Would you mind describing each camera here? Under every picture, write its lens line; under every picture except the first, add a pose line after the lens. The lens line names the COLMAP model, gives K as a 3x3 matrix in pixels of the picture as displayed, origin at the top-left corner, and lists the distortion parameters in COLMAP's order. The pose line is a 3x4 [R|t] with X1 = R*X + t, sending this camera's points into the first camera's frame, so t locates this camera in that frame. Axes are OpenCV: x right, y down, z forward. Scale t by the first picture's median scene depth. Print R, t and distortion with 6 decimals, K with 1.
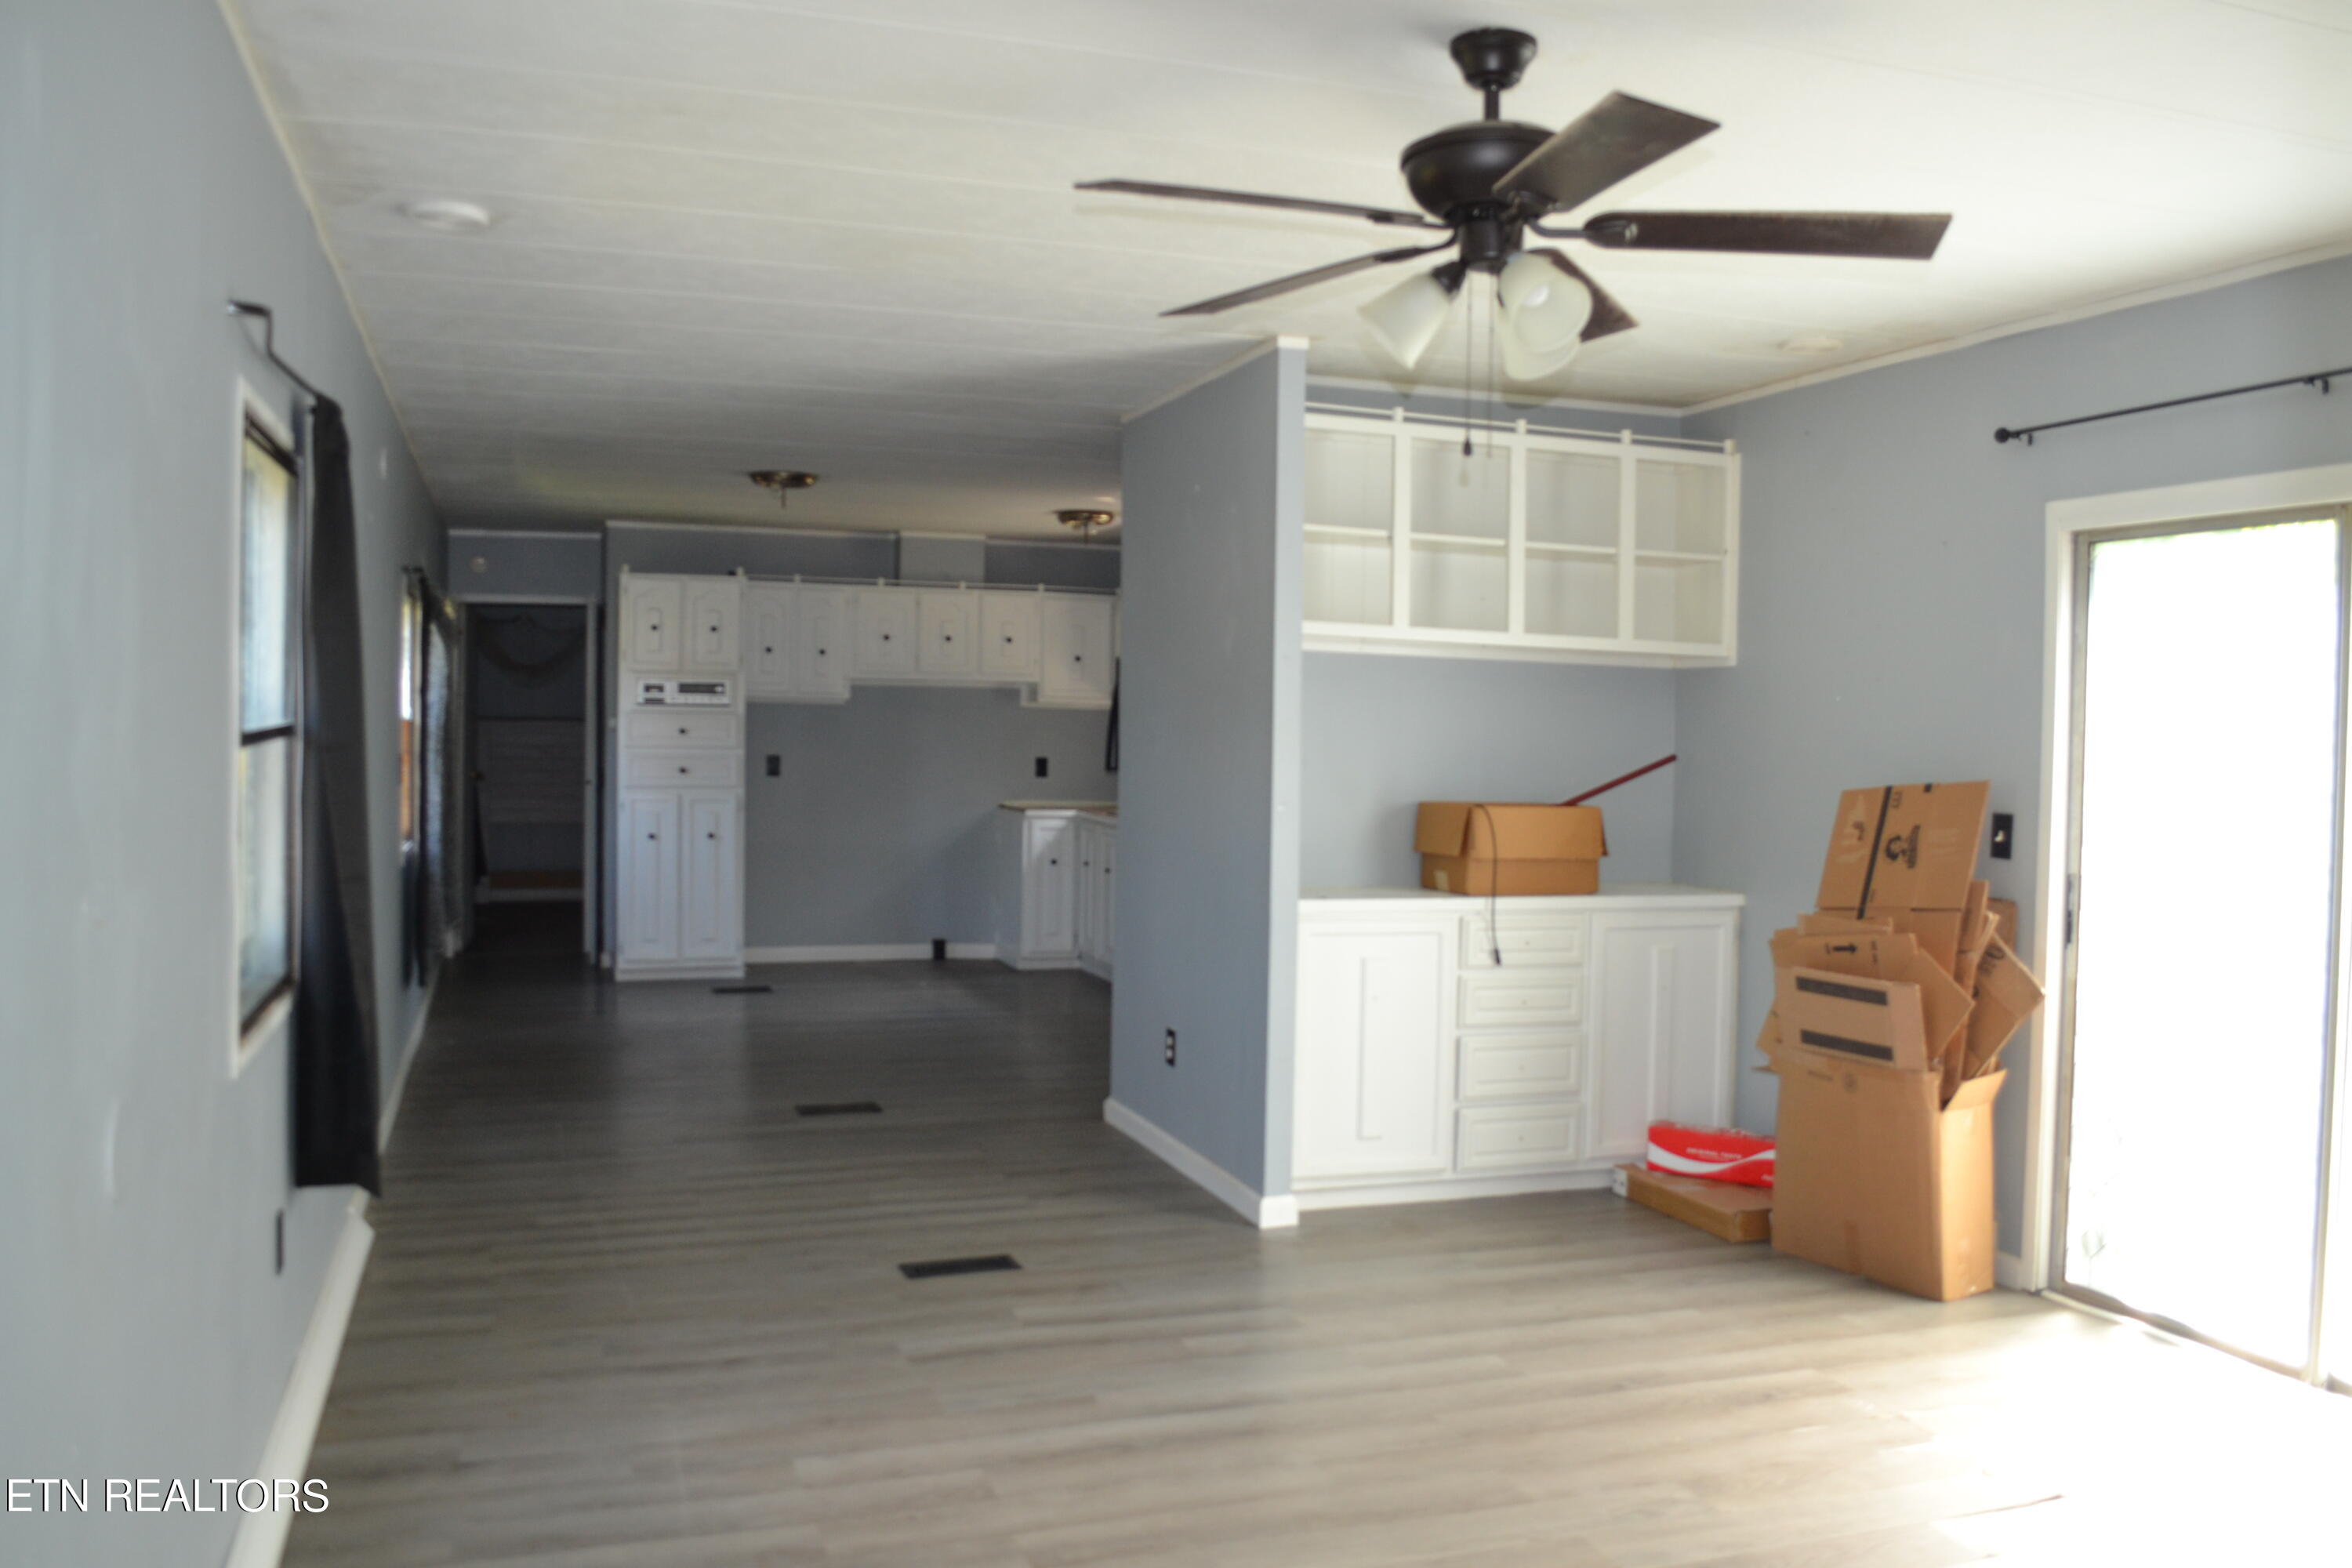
lens RADIAL K [[1926.9, 0, 1211.0], [0, 1926.9, 761.5], [0, 0, 1]] dist [-0.078335, 0.009949]
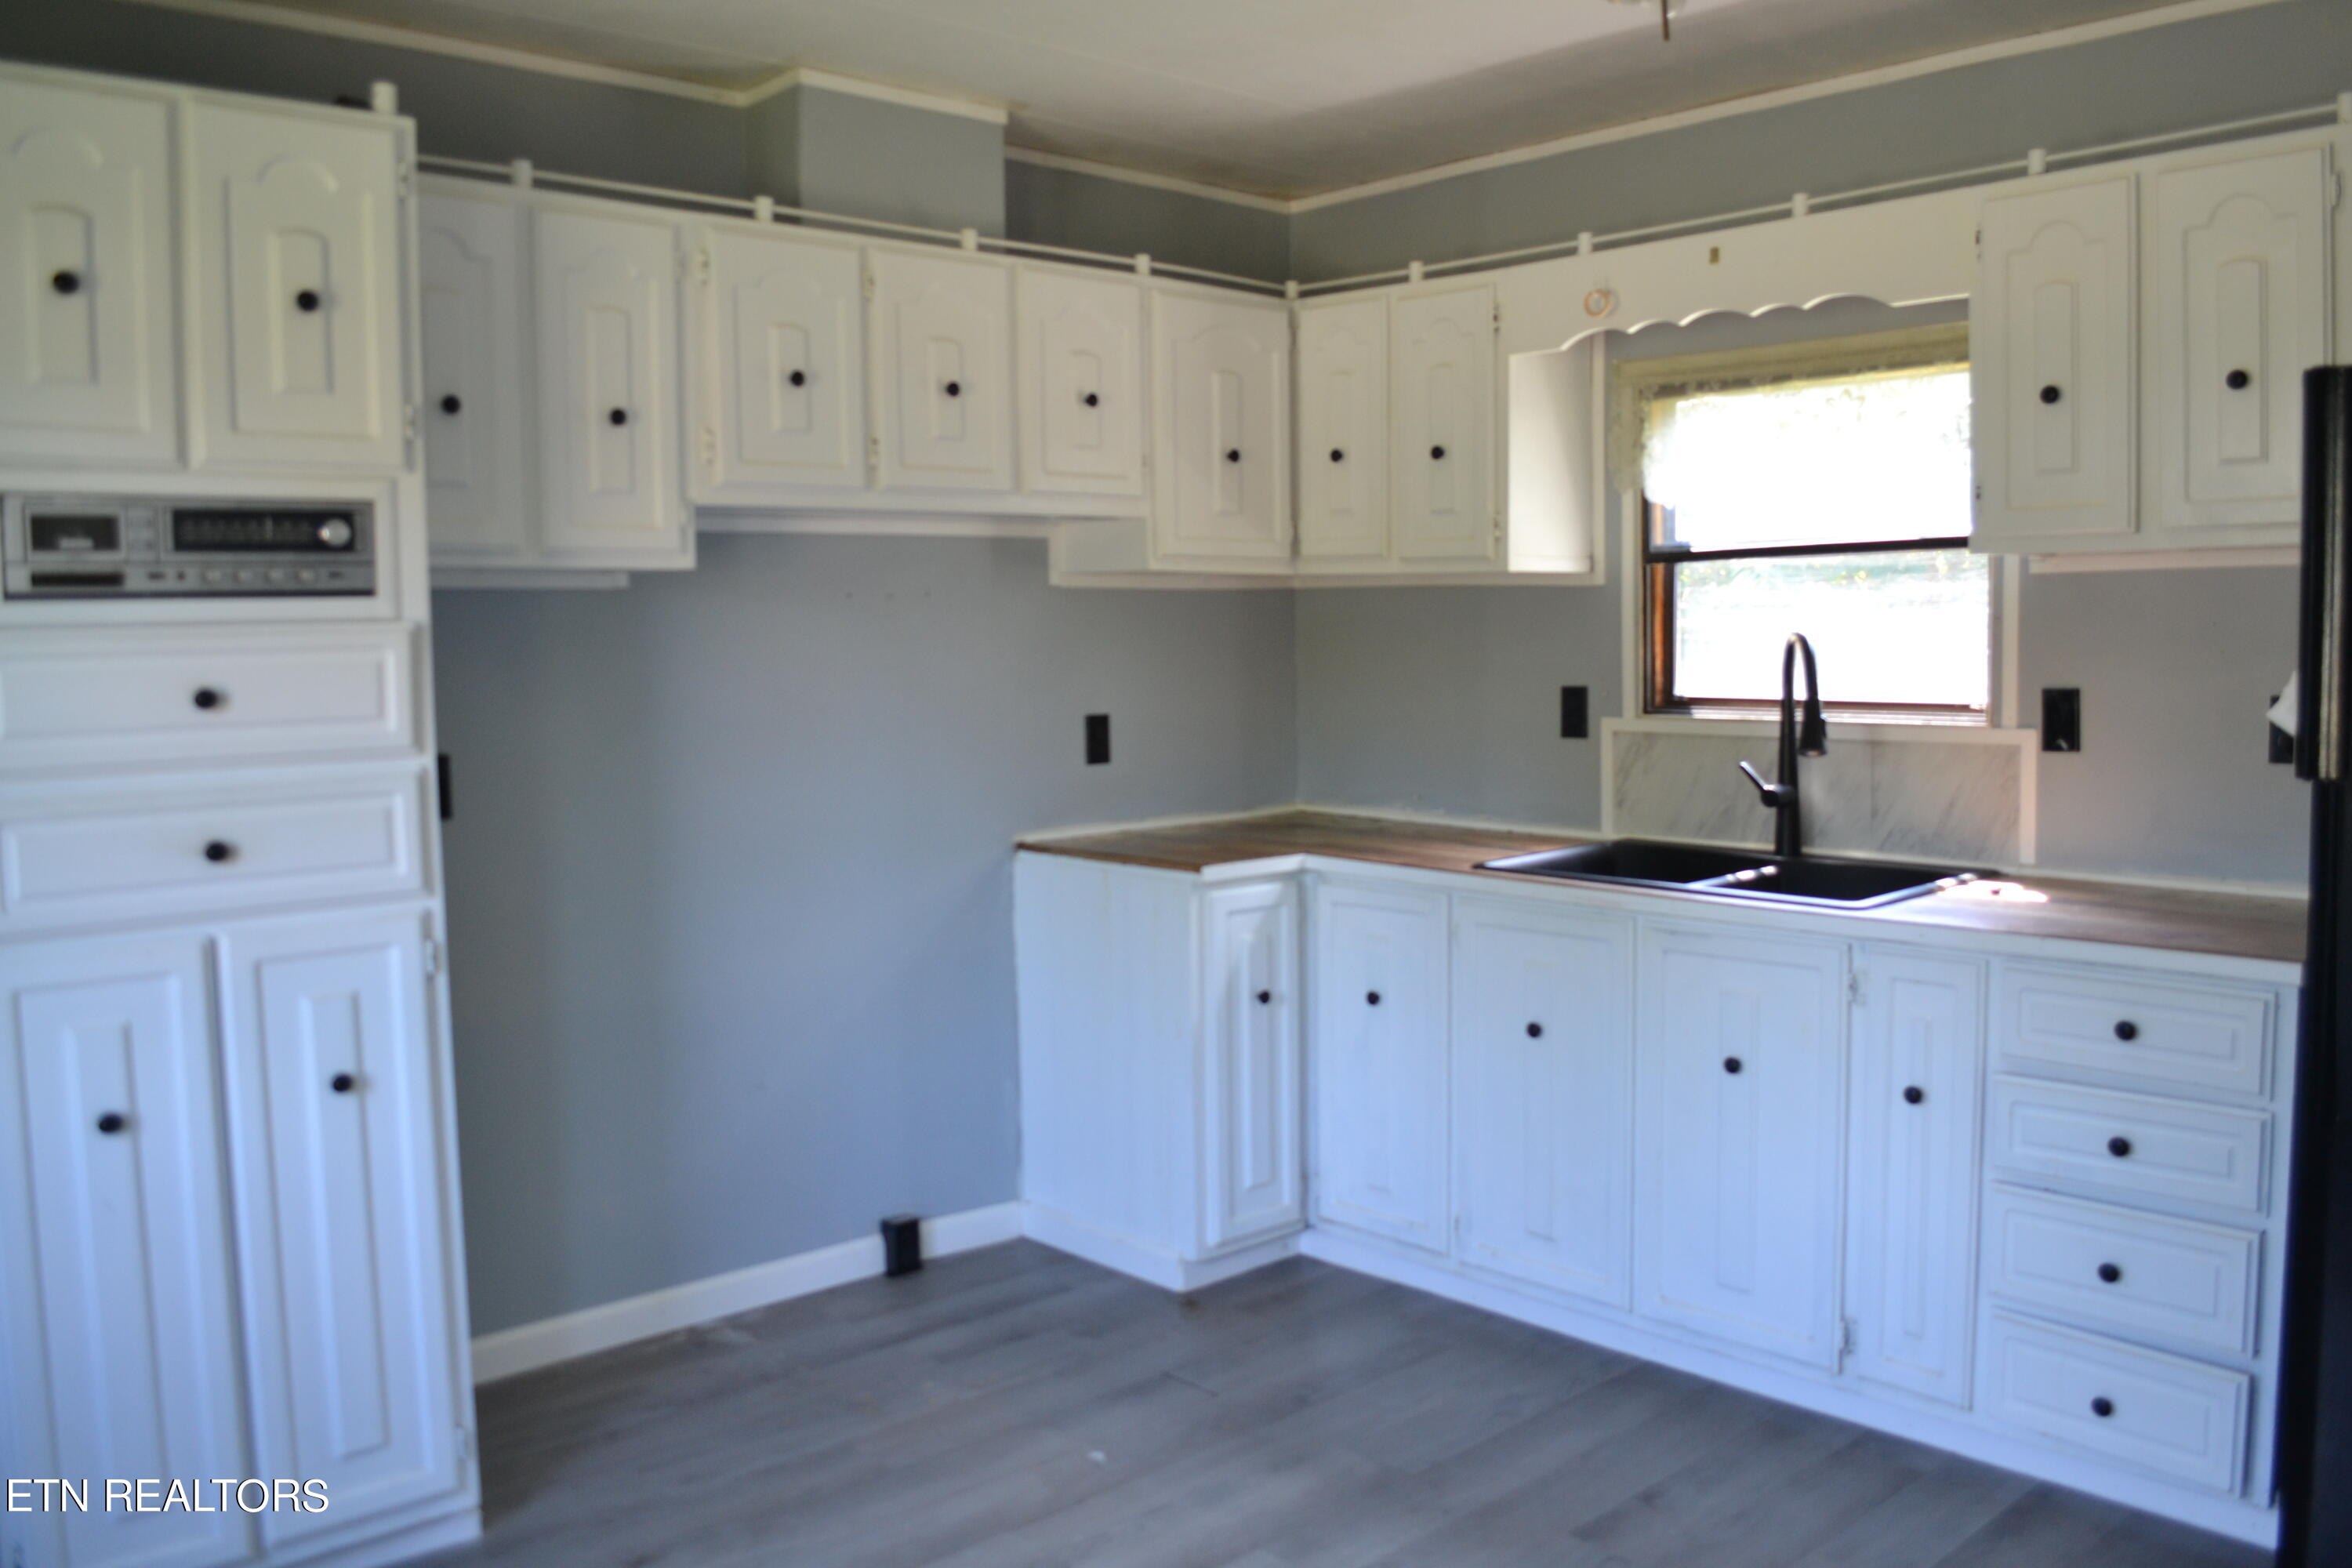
lens RADIAL K [[1926.9, 0, 1211.0], [0, 1926.9, 761.5], [0, 0, 1]] dist [-0.078335, 0.009949]
pose [[0.918195, -0.060939, 0.391412, -0.232874], [0.041620, 0.997468, 0.057662, -0.015031], [-0.393935, -0.036655, 0.918407, 0.662797]]
